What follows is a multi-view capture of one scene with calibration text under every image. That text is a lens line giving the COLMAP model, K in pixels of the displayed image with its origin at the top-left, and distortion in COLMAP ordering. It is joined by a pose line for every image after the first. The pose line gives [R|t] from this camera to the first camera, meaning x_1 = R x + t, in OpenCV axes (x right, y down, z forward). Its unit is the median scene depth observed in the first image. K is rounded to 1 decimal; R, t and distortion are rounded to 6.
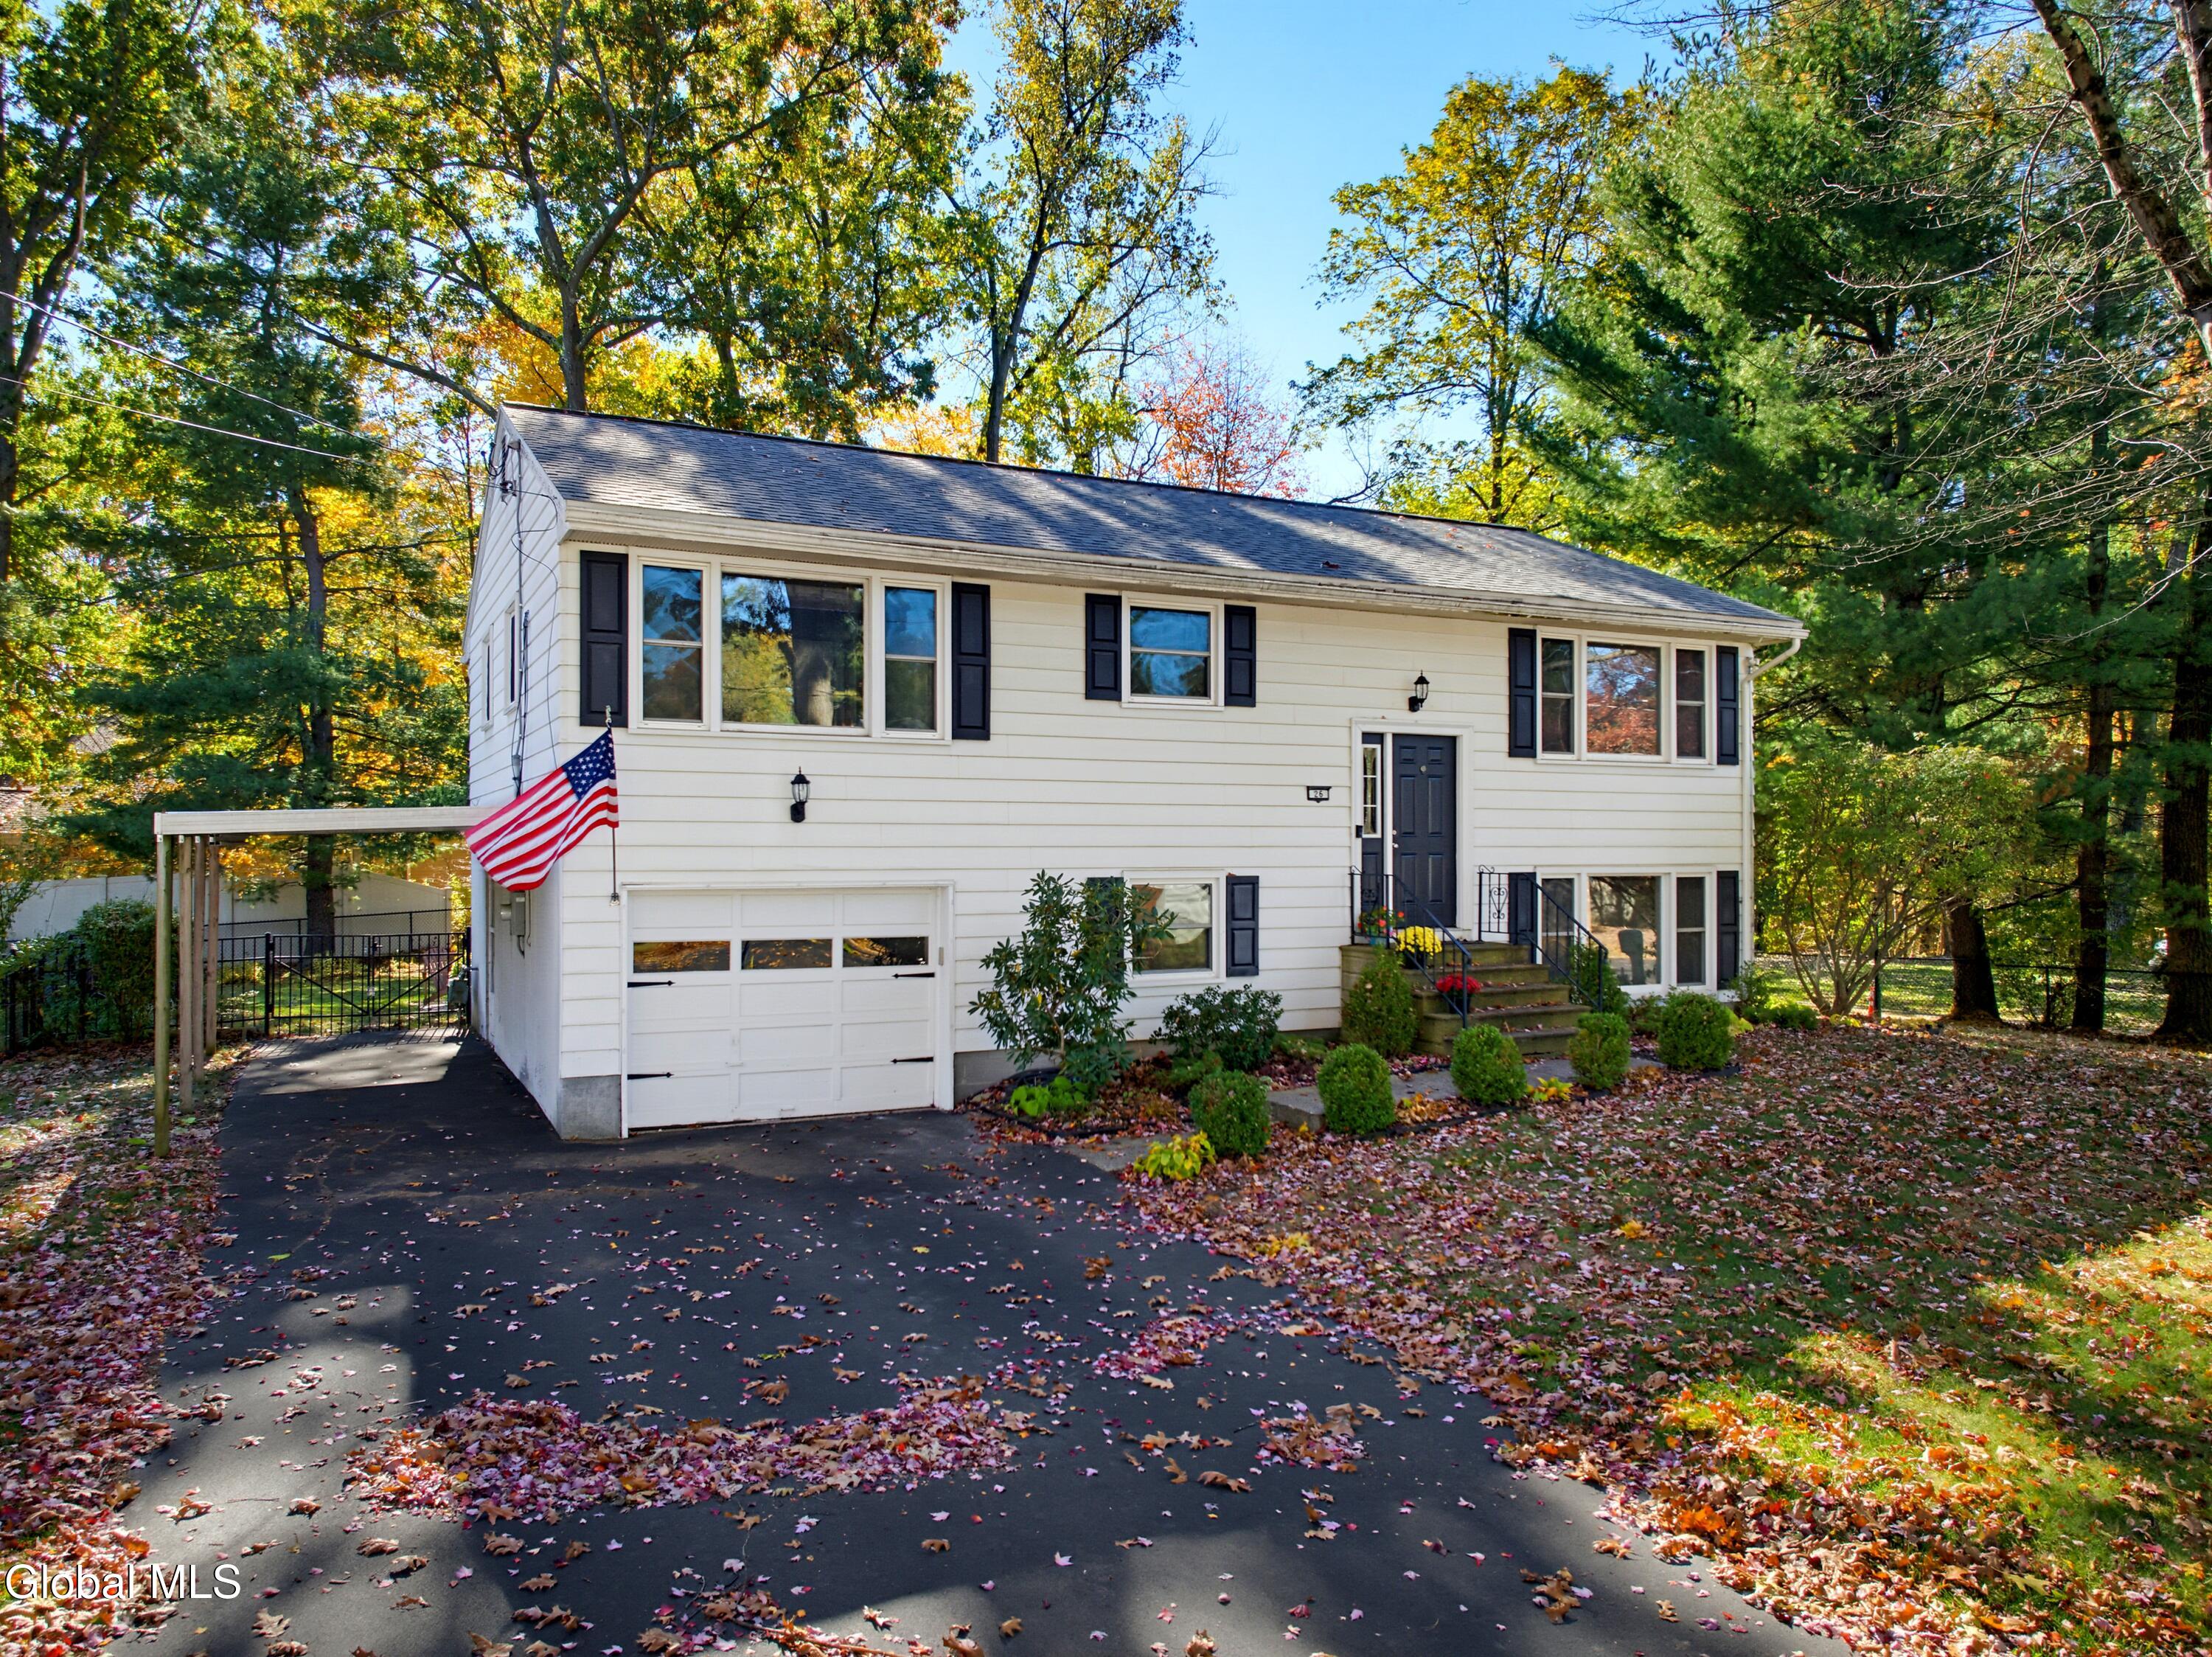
lens RADIAL K [[1549.0, 0, 1114.3], [0, 1549.0, 765.2], [0, 0, 1]] dist [0.001093, 0.000452]
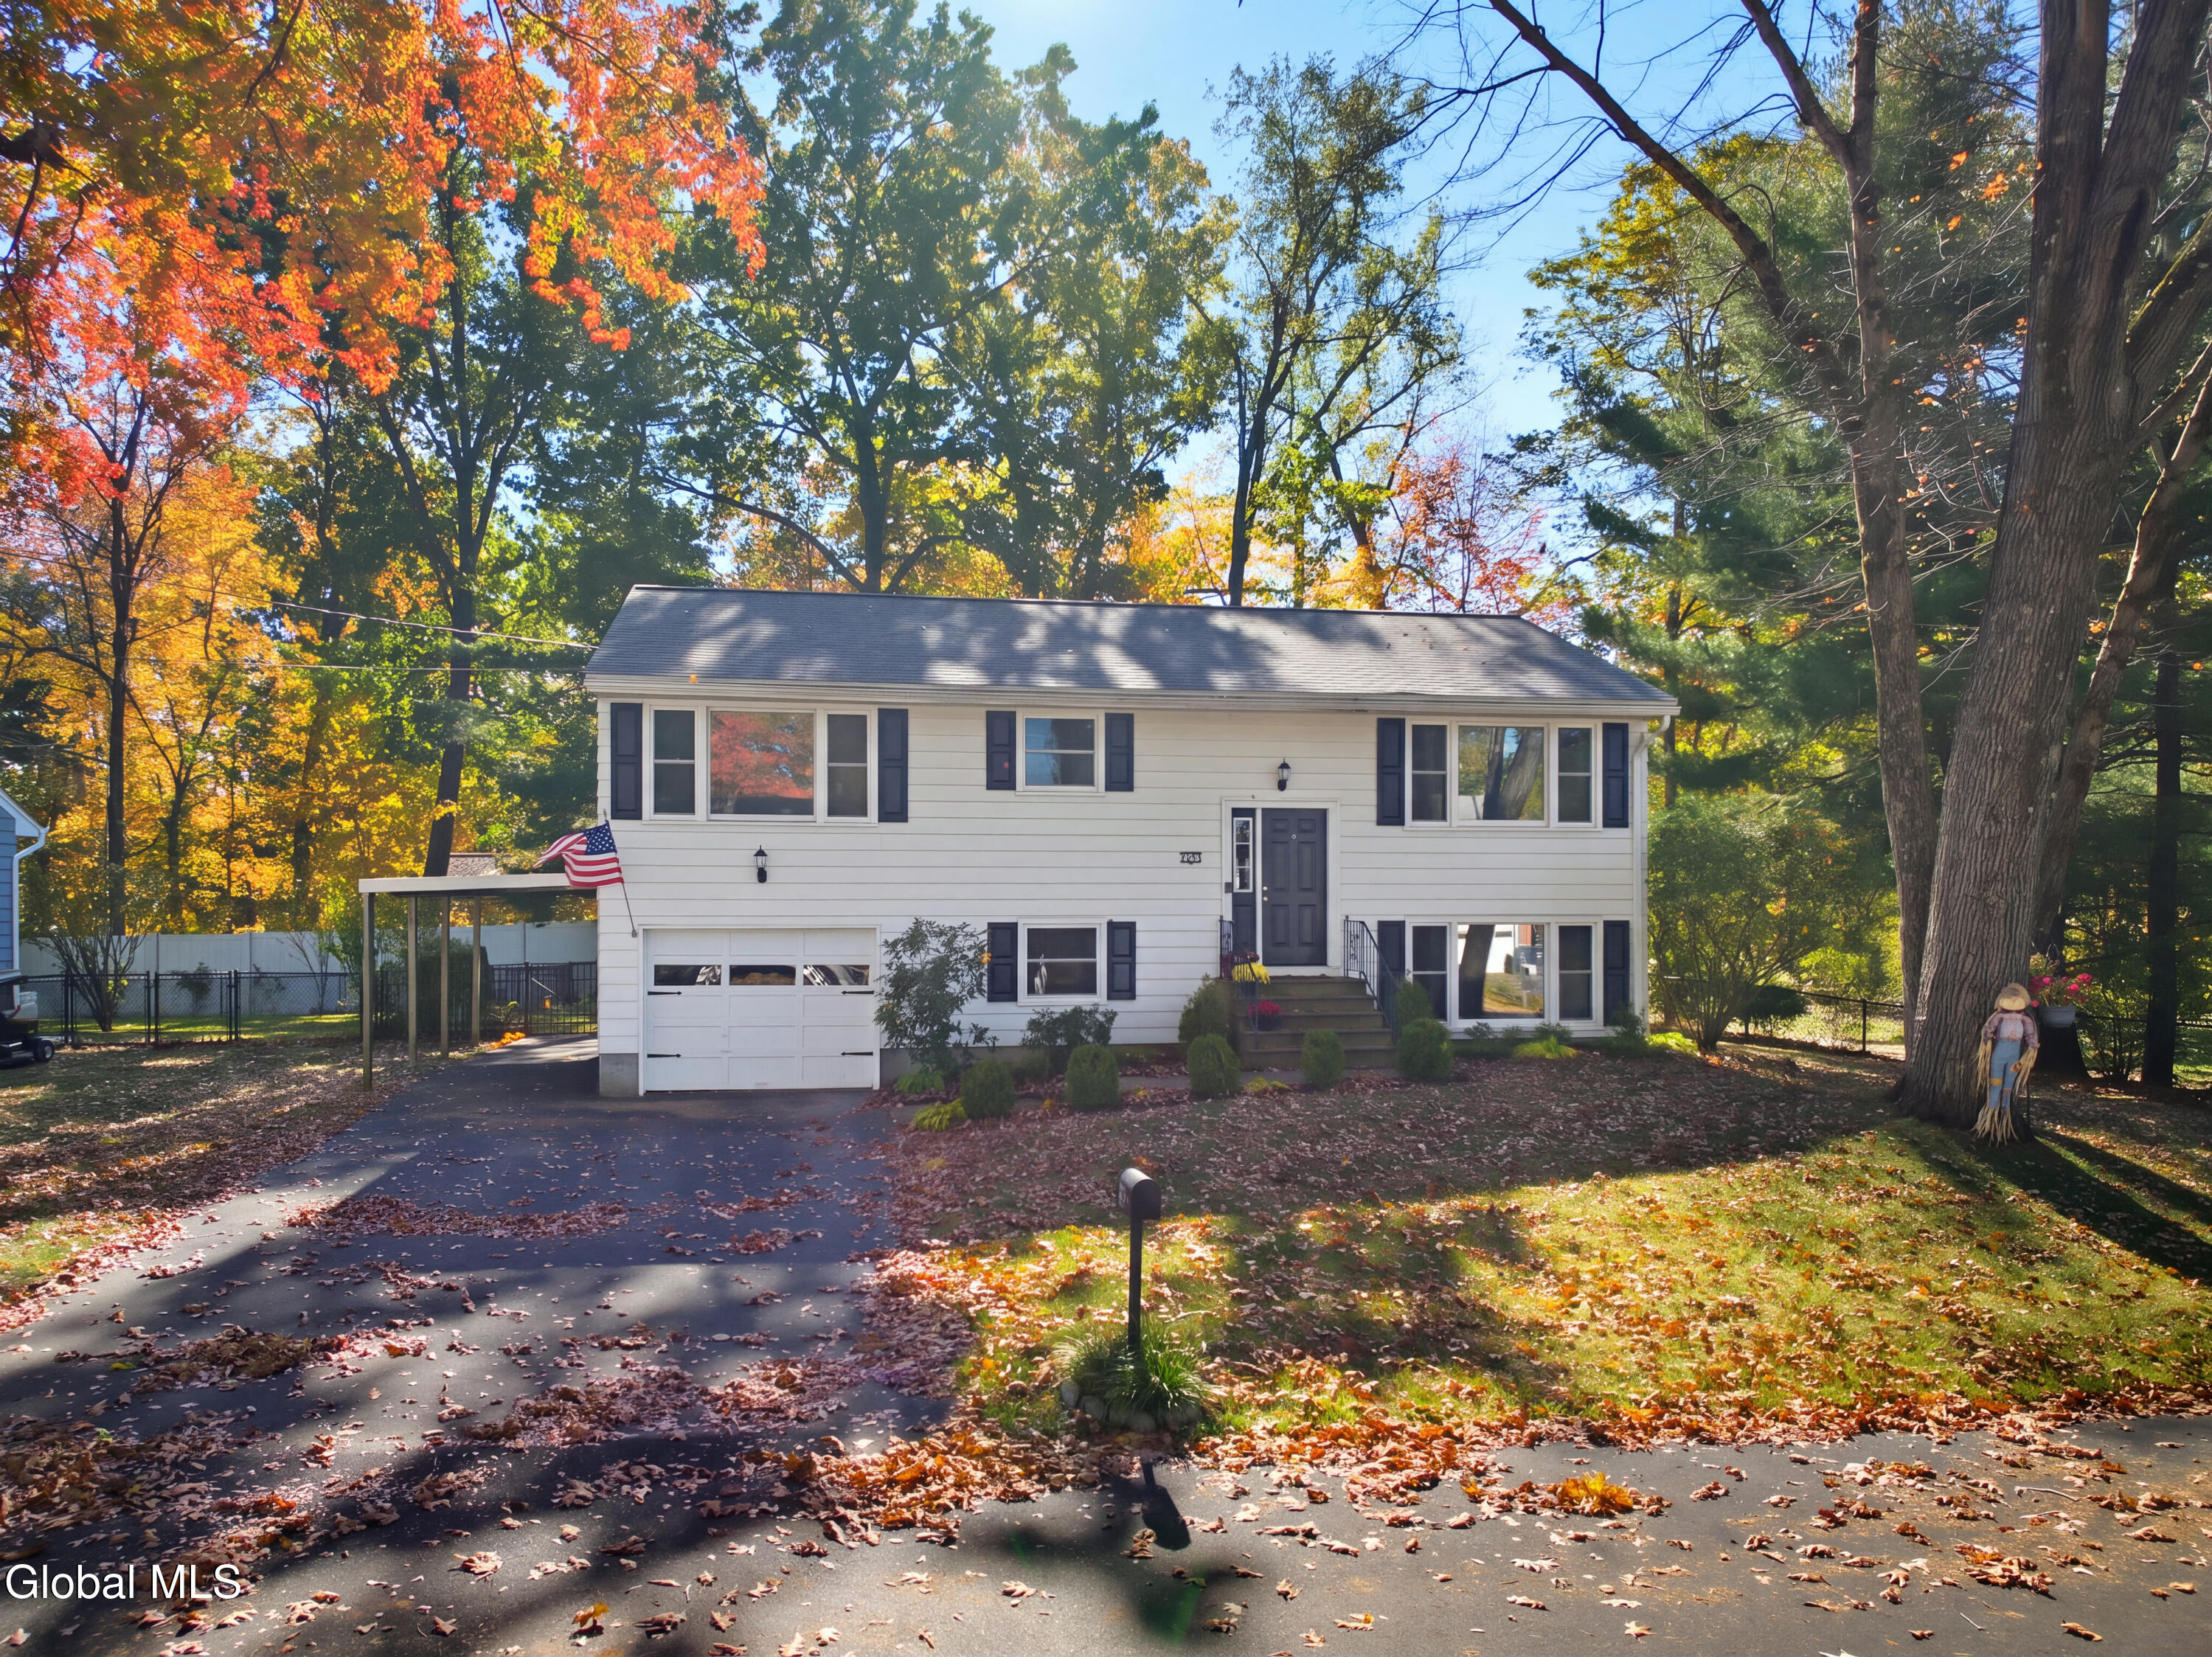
lens RADIAL K [[1564.0, 0, 1106.0], [0, 1564.0, 828.5], [0, 0, 1]] dist [0.016203, -0.001399]
pose [[0.954082, -0.013768, -0.299230, 0.424845], [0.015803, 0.999866, 0.004382, -0.011772], [0.299130, -0.008910, 0.954171, -0.228398]]
